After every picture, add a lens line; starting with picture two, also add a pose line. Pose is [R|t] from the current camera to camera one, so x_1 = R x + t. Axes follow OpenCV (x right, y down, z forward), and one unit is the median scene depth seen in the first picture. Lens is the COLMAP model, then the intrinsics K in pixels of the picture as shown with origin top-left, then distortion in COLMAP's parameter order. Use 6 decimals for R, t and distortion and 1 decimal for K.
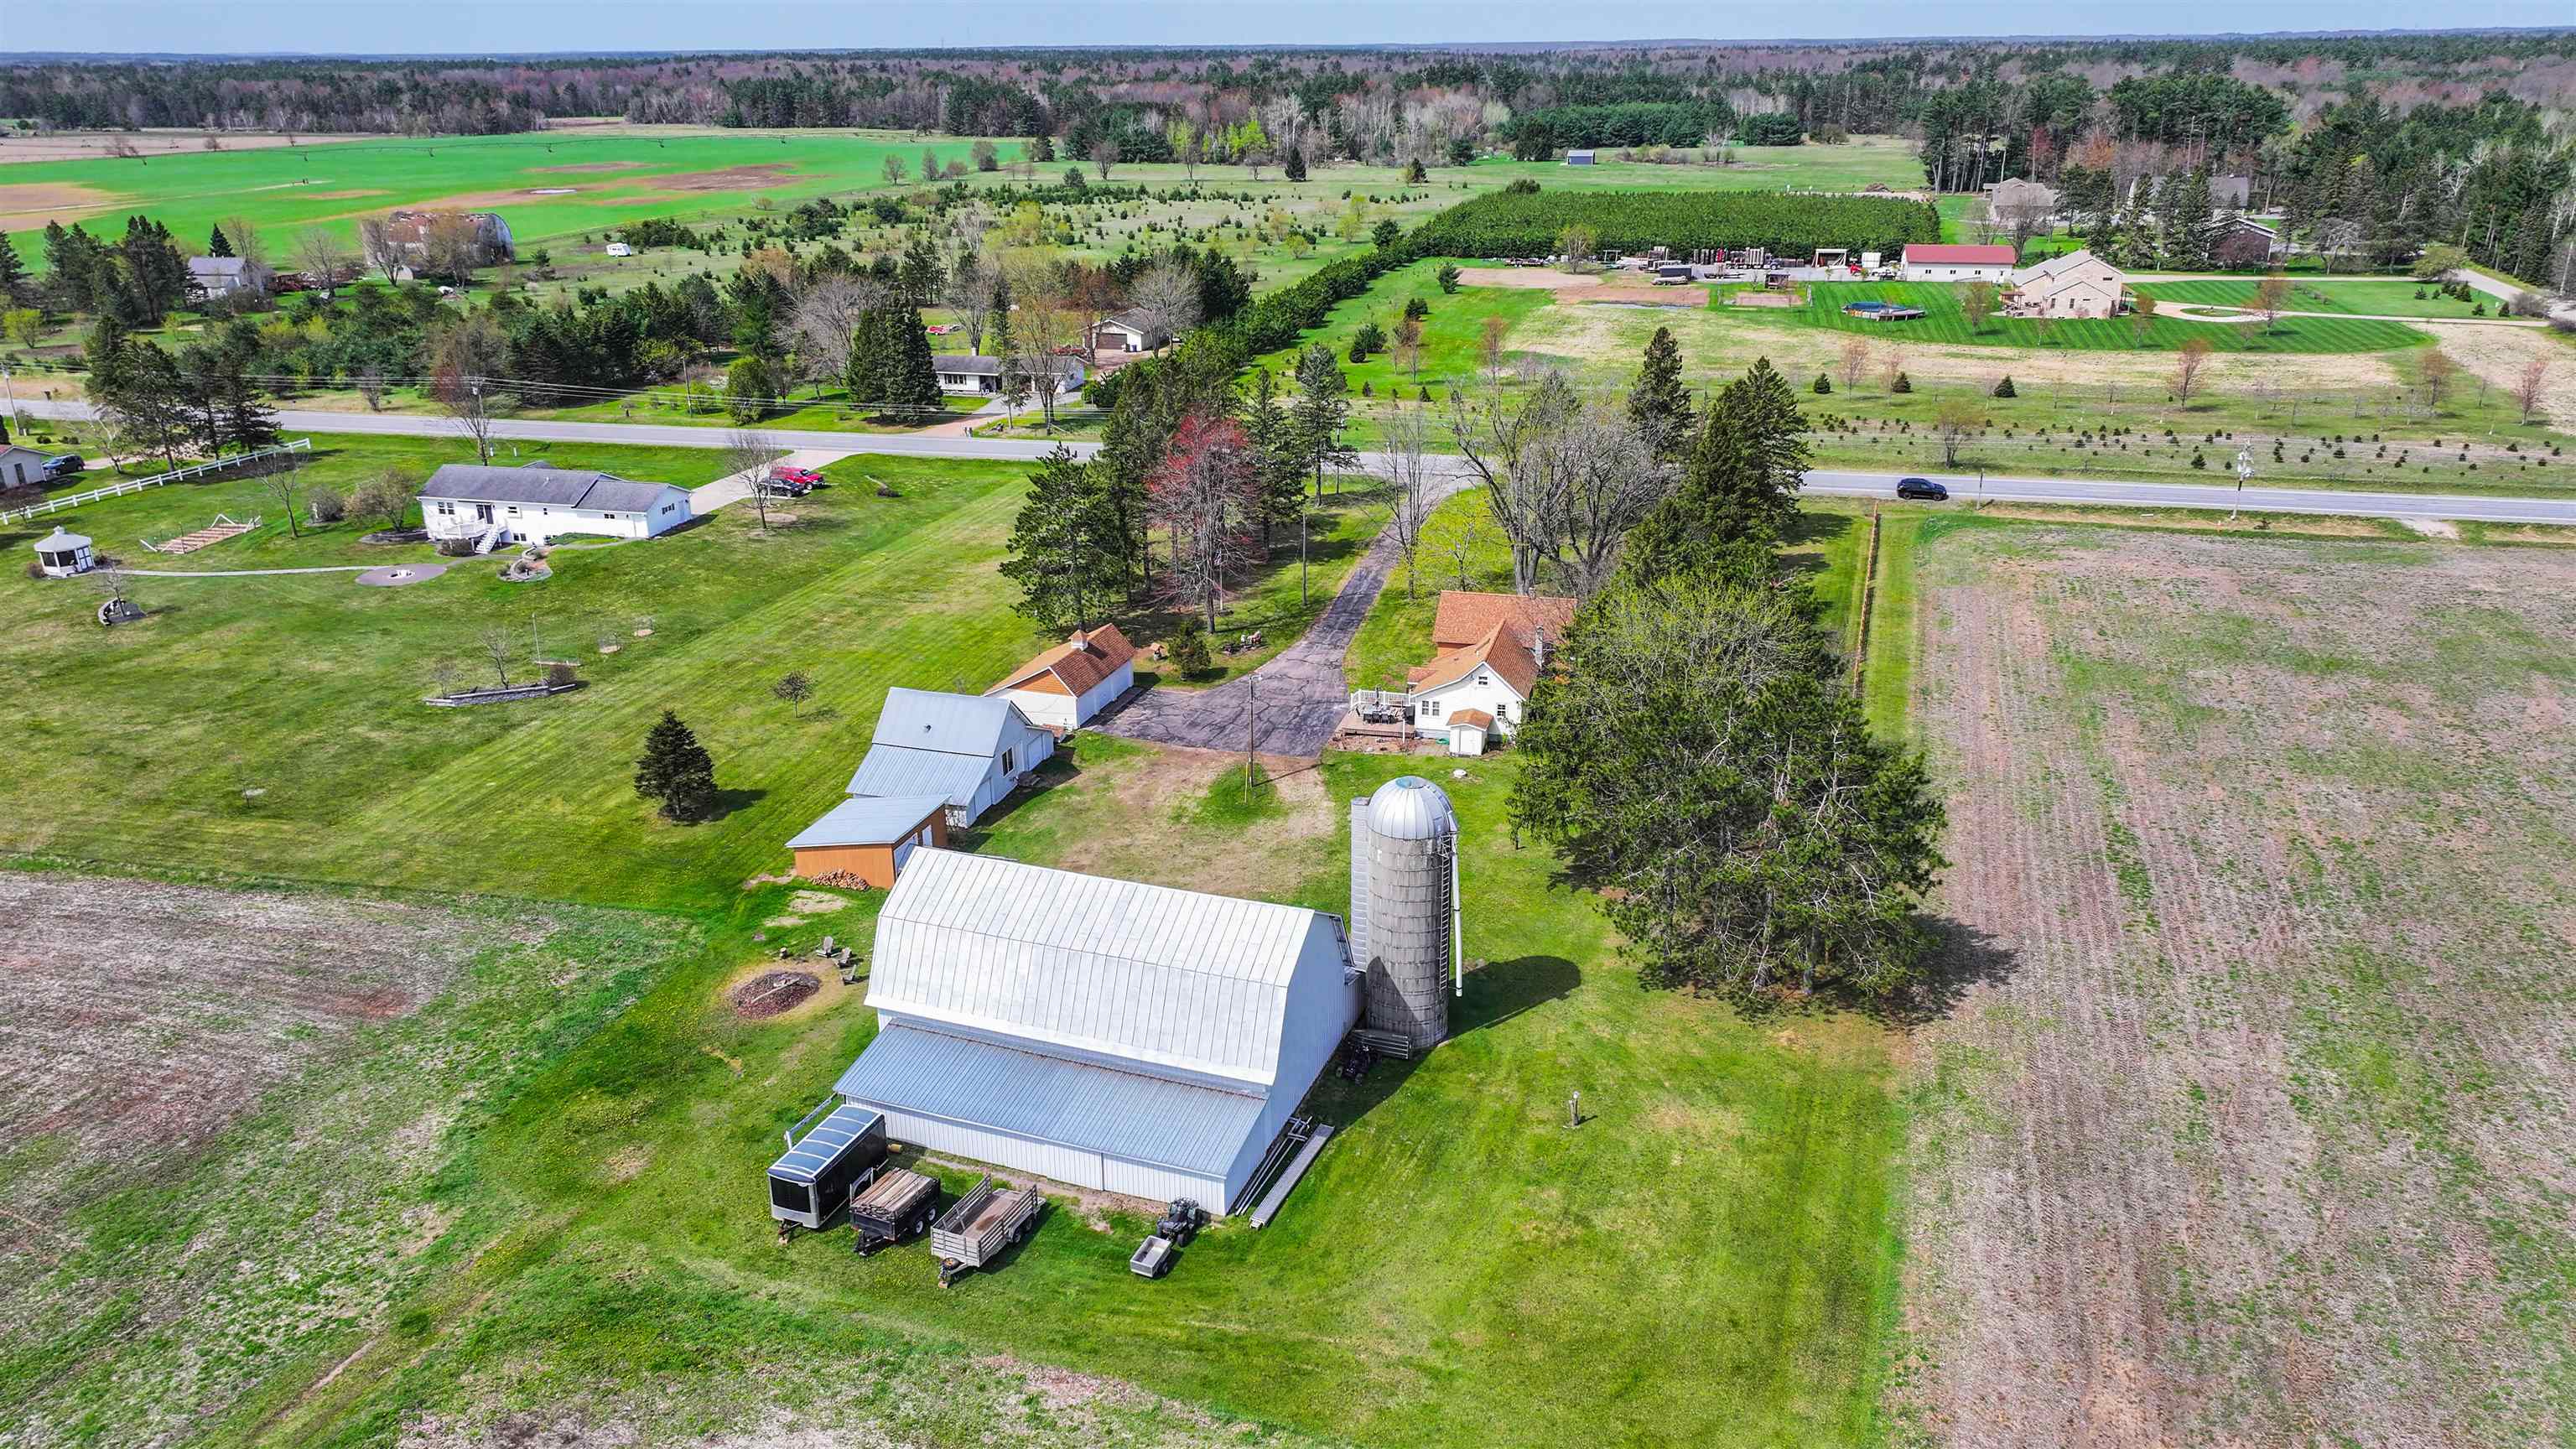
lens RADIAL K [[1806.1, 0, 1297.8], [0, 1806.1, 730.6], [0, 0, 1]] dist [-0.000821, 0.015358]
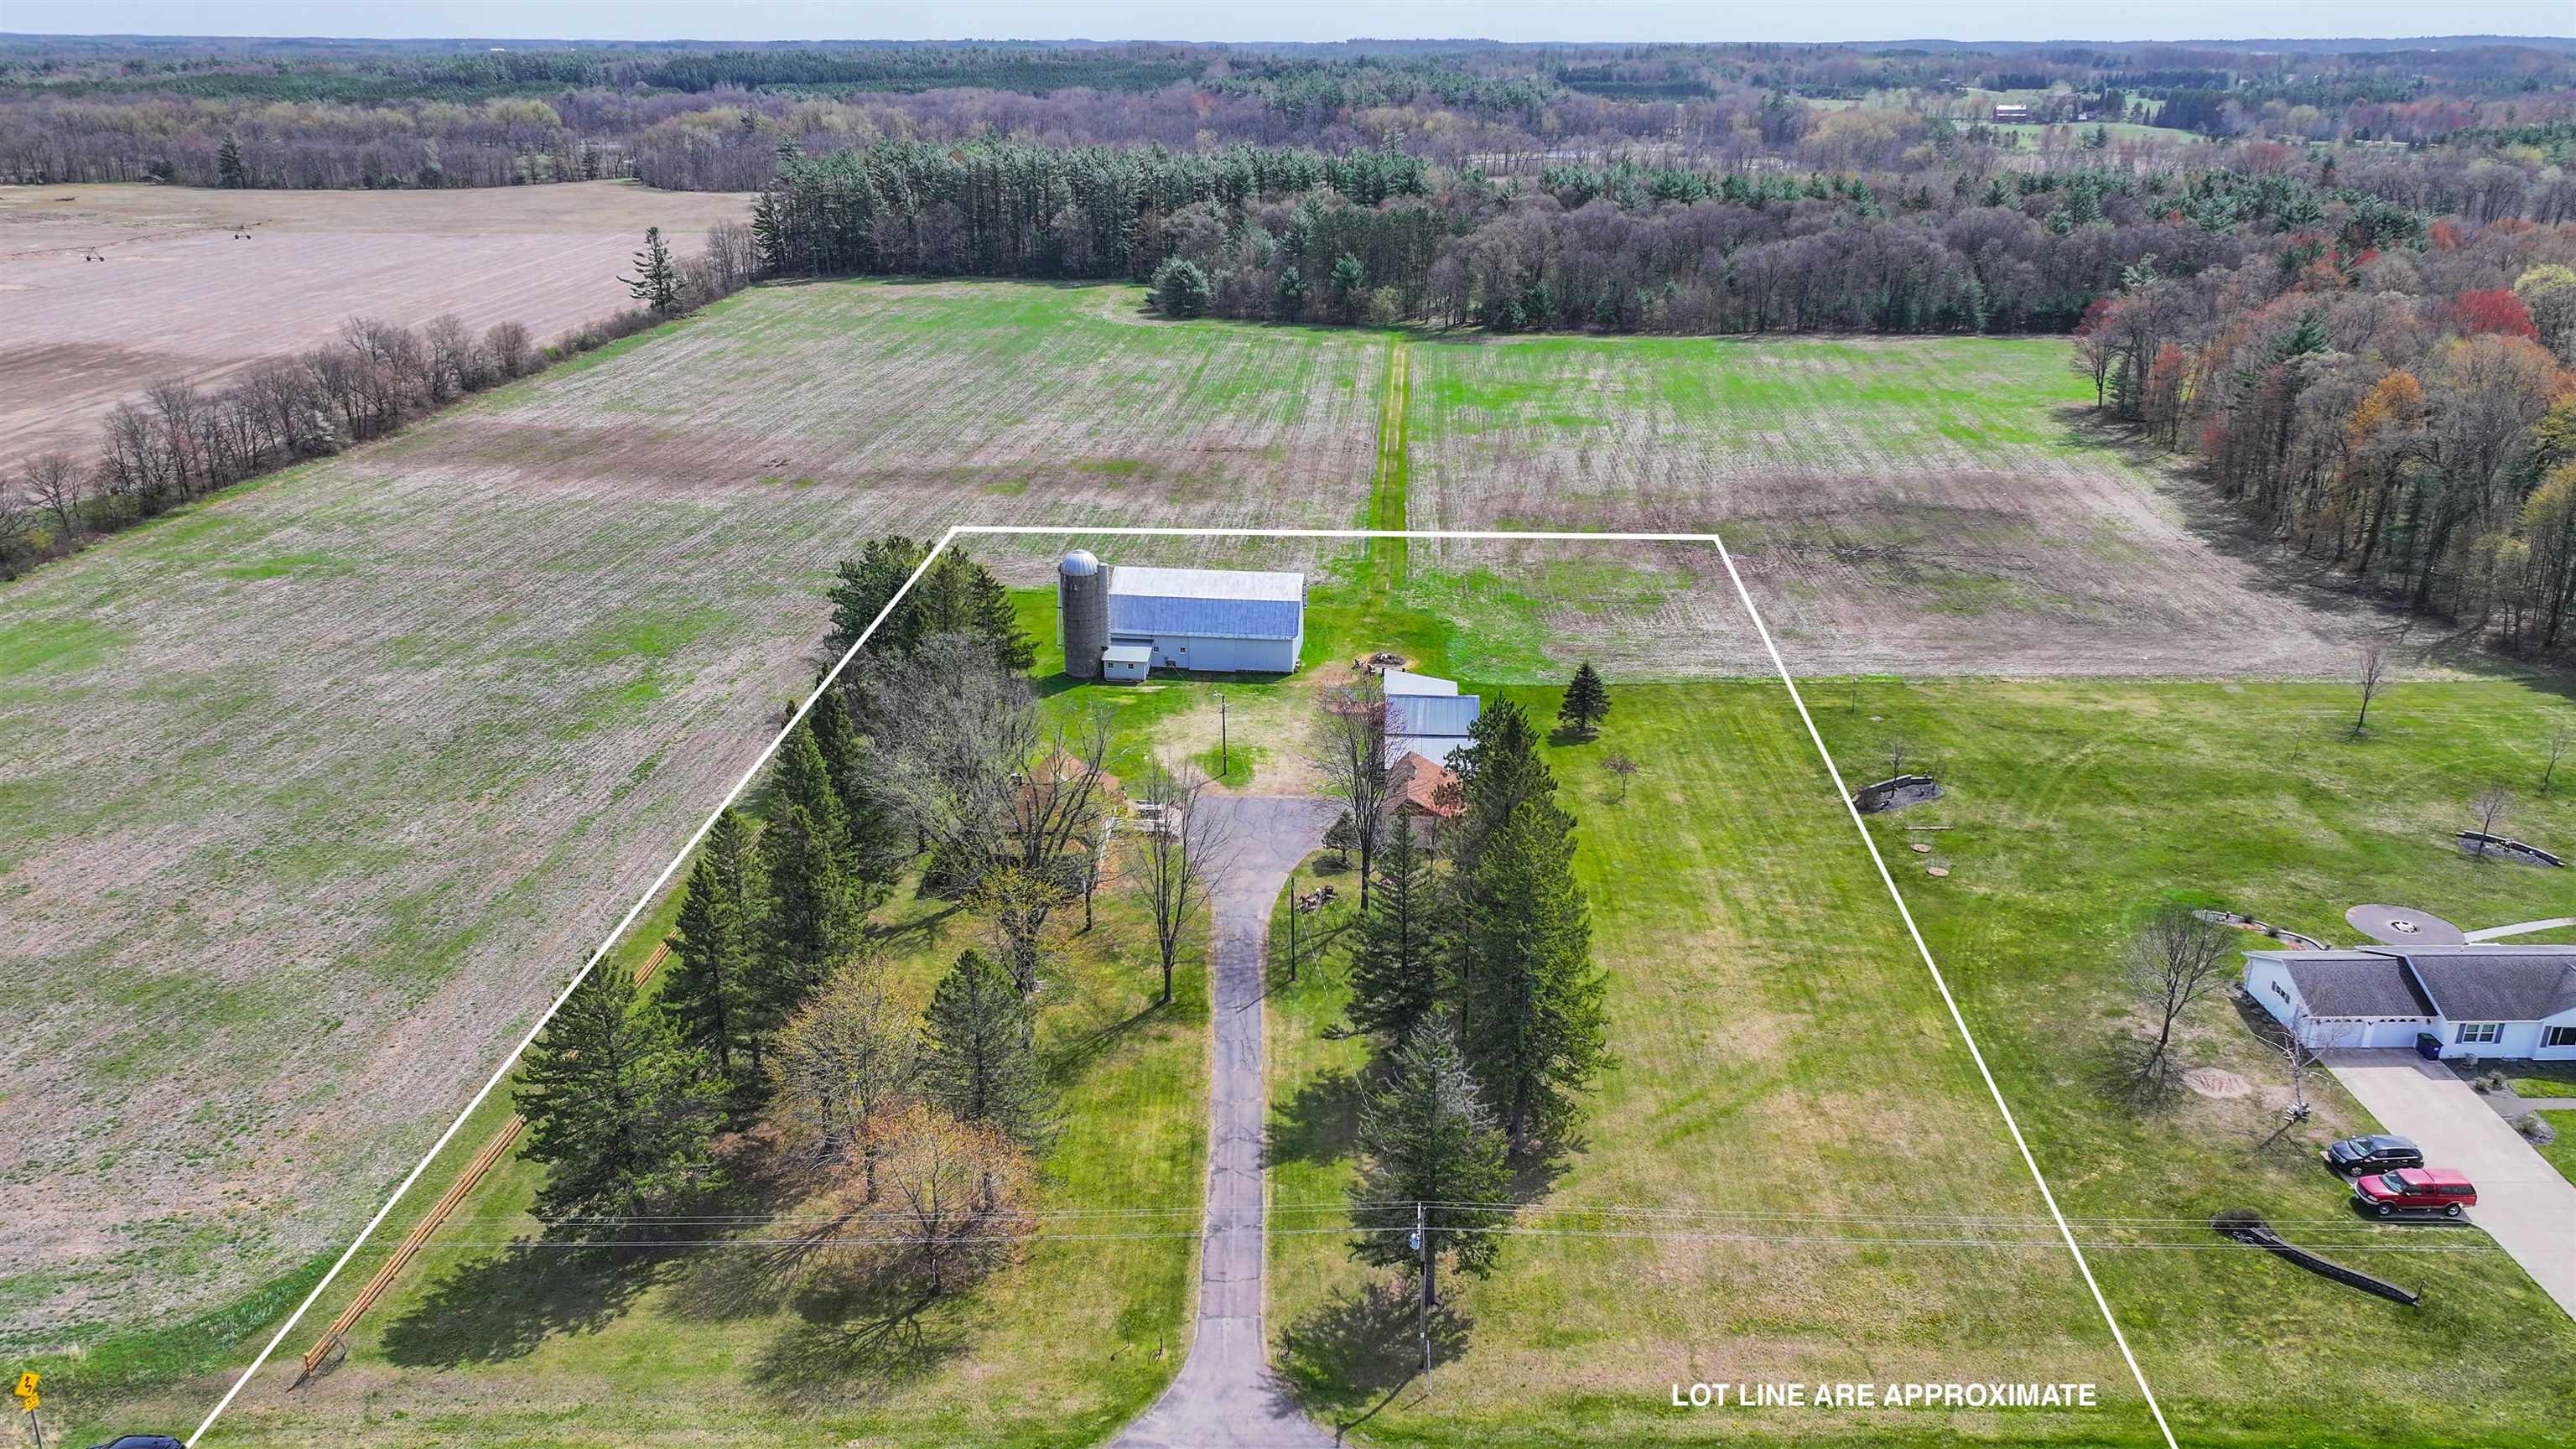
lens RADIAL K [[1806.1, 0, 1286.9], [0, 1806.1, 727.2], [0, 0, 1]] dist [-0.000821, 0.015358]
pose [[-0.969674, 0.093853, -0.225663, 0.214992], [-0.080570, 0.748959, 0.657700, -0.823842], [0.230739, 0.655936, -0.718685, 1.787498]]
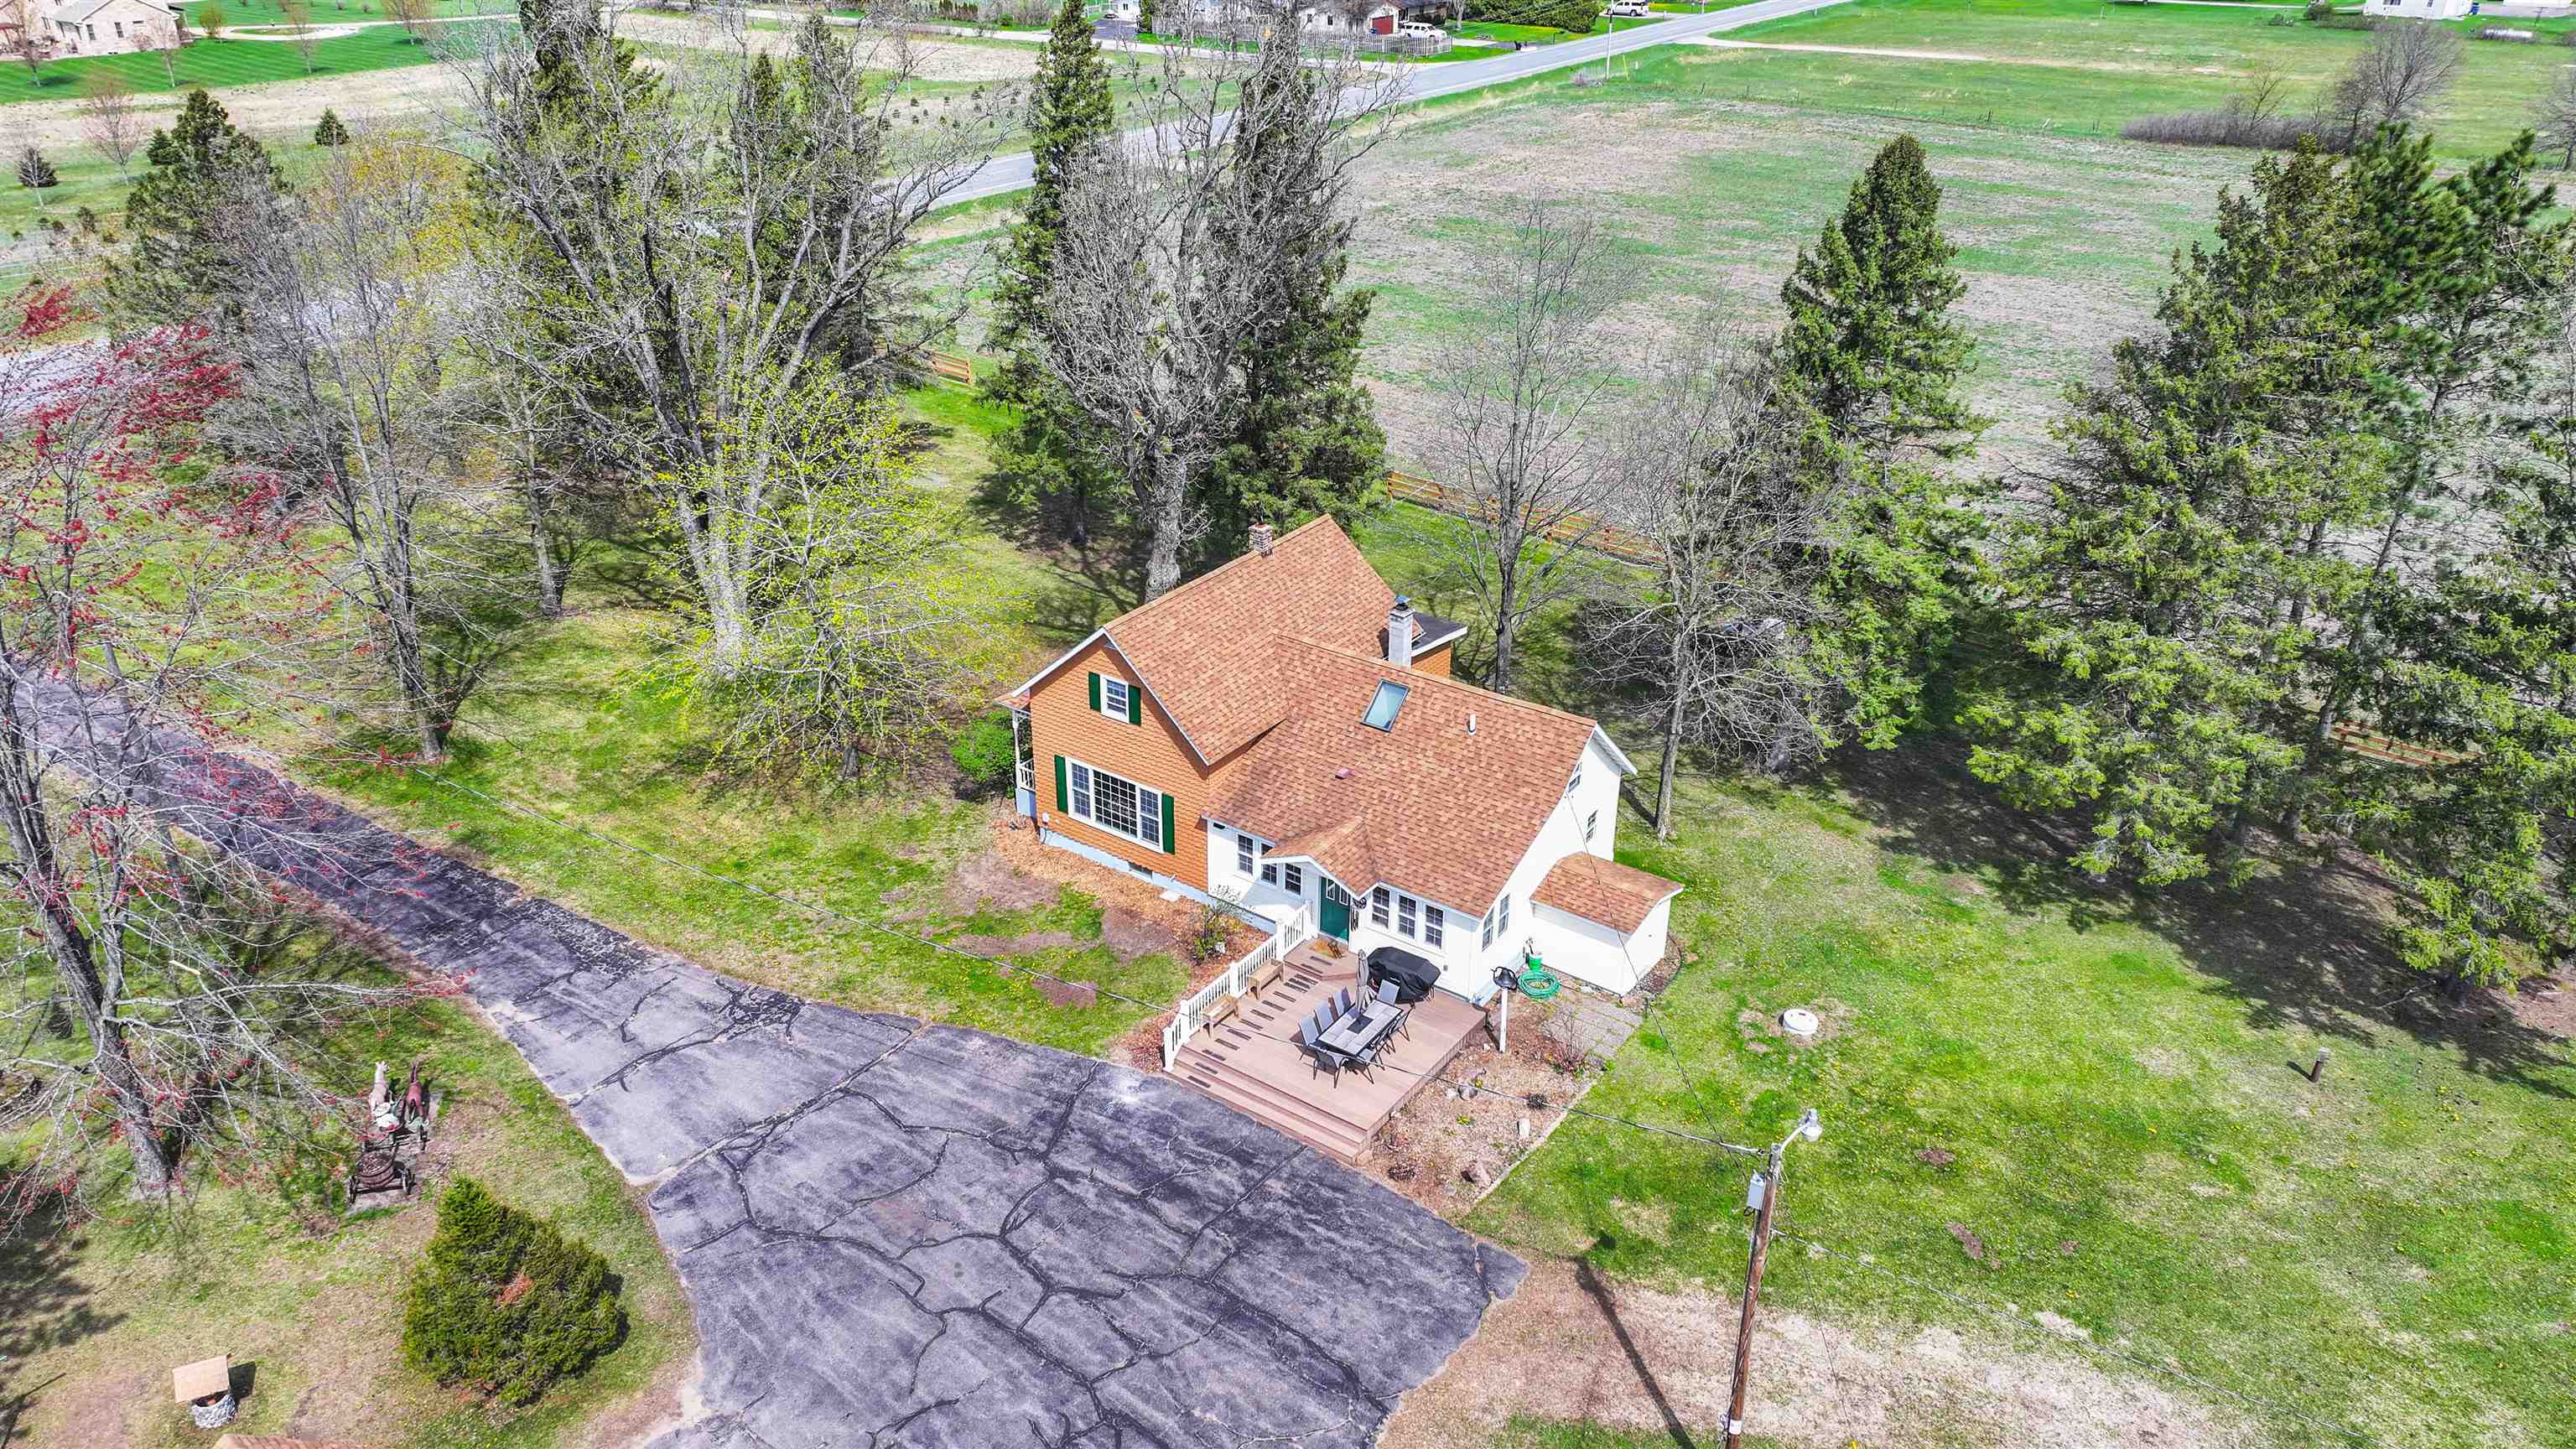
lens RADIAL K [[1806.1, 0, 1295.6], [0, 1806.1, 723.5], [0, 0, 1]] dist [-0.000821, 0.015358]
pose [[0.354918, -0.412480, 0.838983, -0.197828], [0.327157, 0.895463, 0.301850, -0.151822], [-0.875786, 0.167348, 0.452762, 0.823948]]
